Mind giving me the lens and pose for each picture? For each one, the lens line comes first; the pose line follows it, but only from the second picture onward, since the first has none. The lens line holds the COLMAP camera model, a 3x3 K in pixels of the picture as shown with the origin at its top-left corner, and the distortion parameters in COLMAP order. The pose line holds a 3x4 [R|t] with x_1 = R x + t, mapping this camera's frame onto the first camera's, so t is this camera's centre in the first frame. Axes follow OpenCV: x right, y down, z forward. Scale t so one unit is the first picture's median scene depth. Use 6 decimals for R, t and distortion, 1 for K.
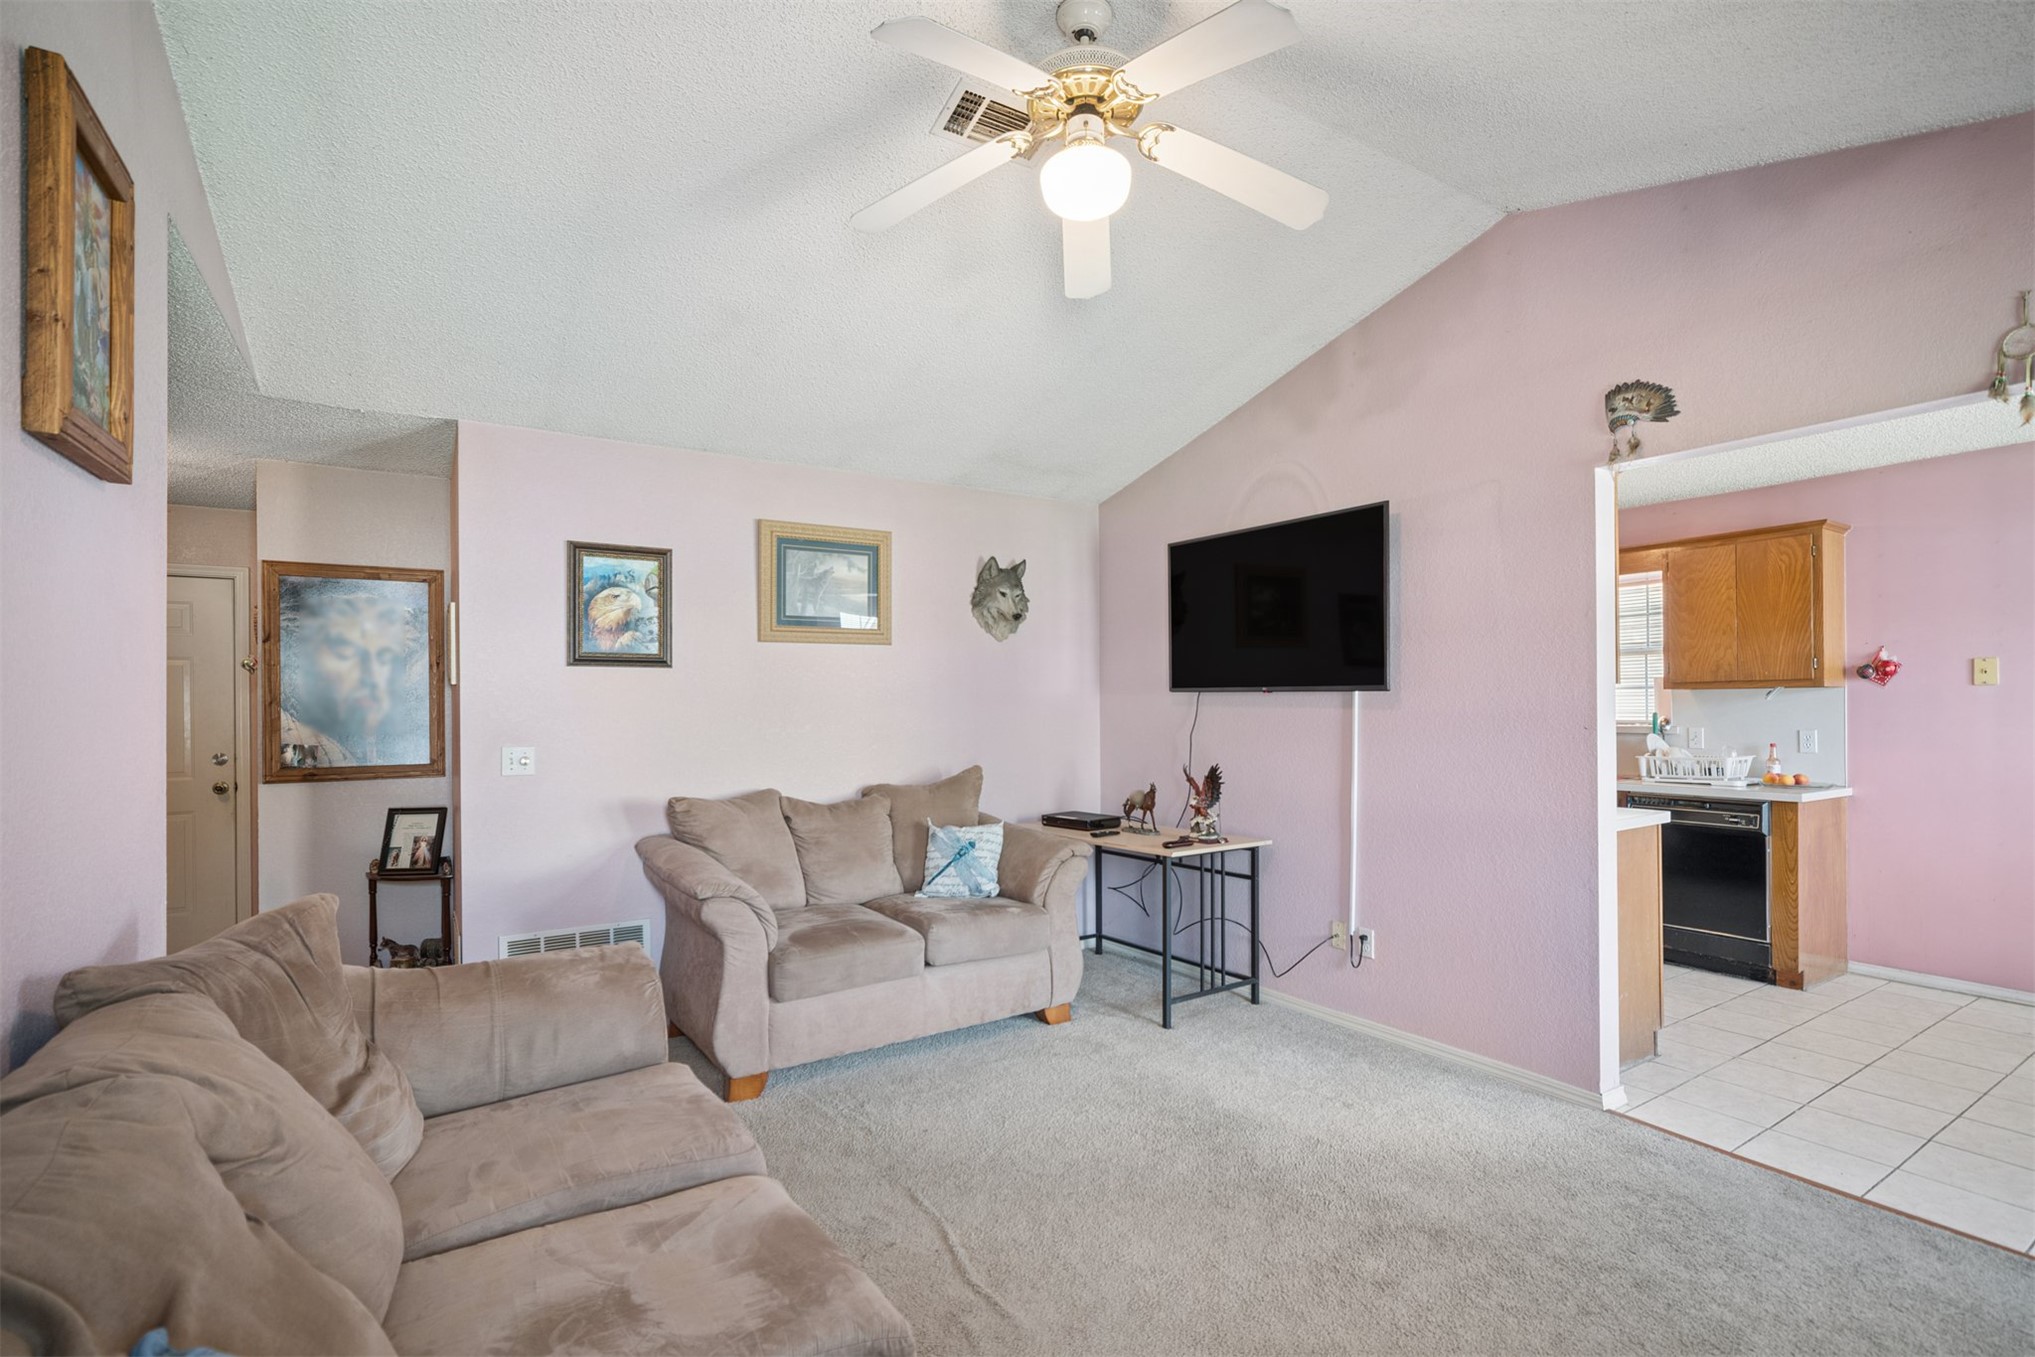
lens RADIAL K [[941.5, 0, 1035.4], [0, 941.5, 706.8], [0, 0, 1]] dist [-0.018001, 0.009898]
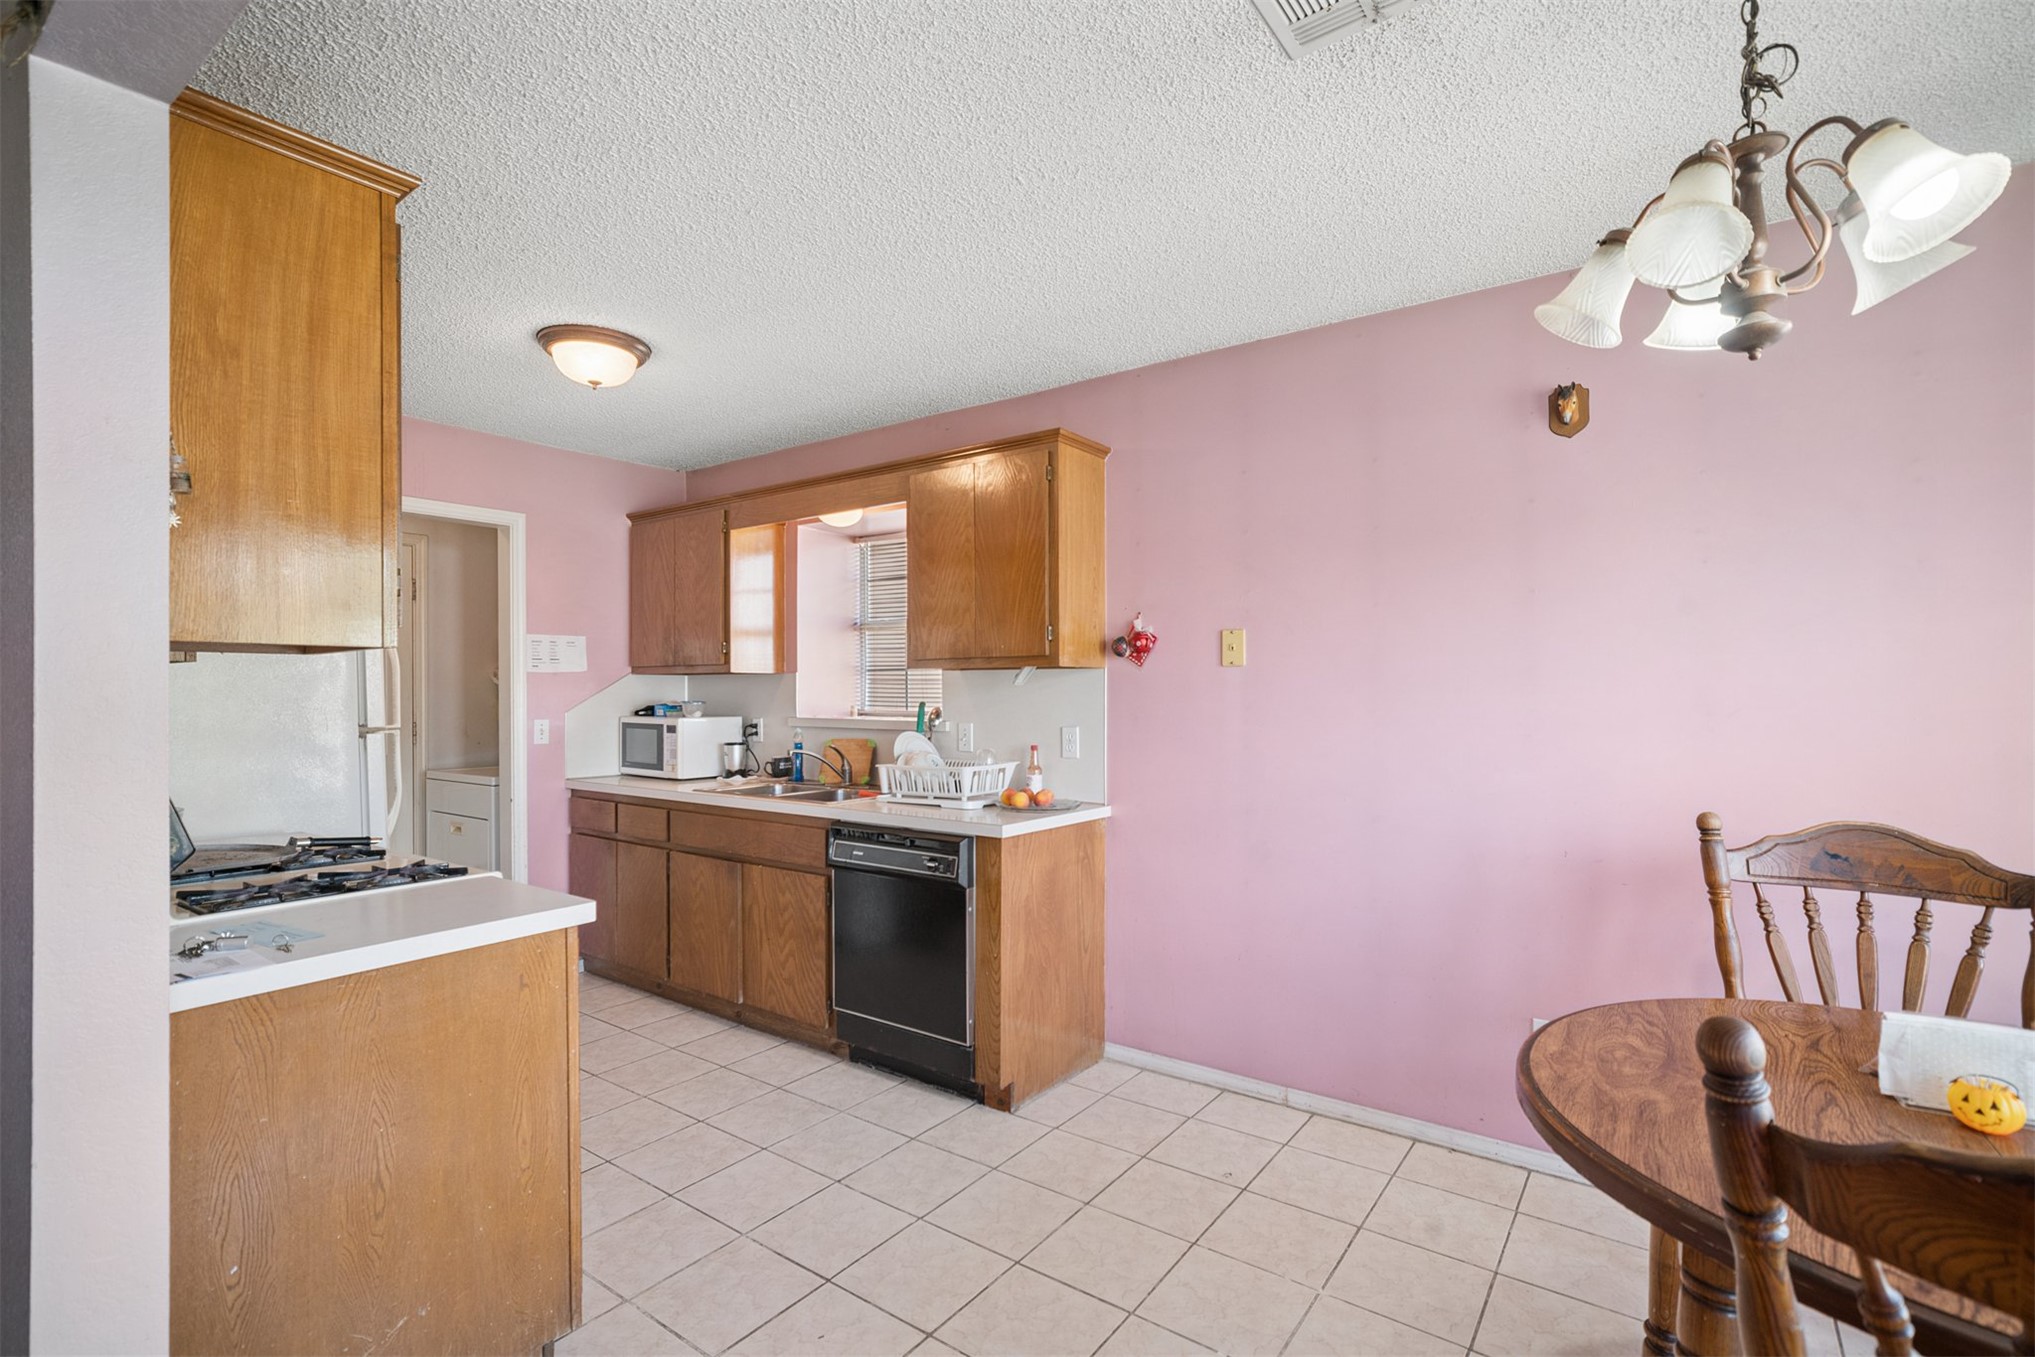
lens RADIAL K [[941.5, 0, 1026.2], [0, 941.5, 689.5], [0, 0, 1]] dist [-0.018001, 0.009898]
pose [[0.936119, 0.004126, 0.351659, 0.566310], [-0.003871, 0.999991, -0.001430, -0.003270], [-0.351662, -0.000023, 0.936127, 0.341316]]
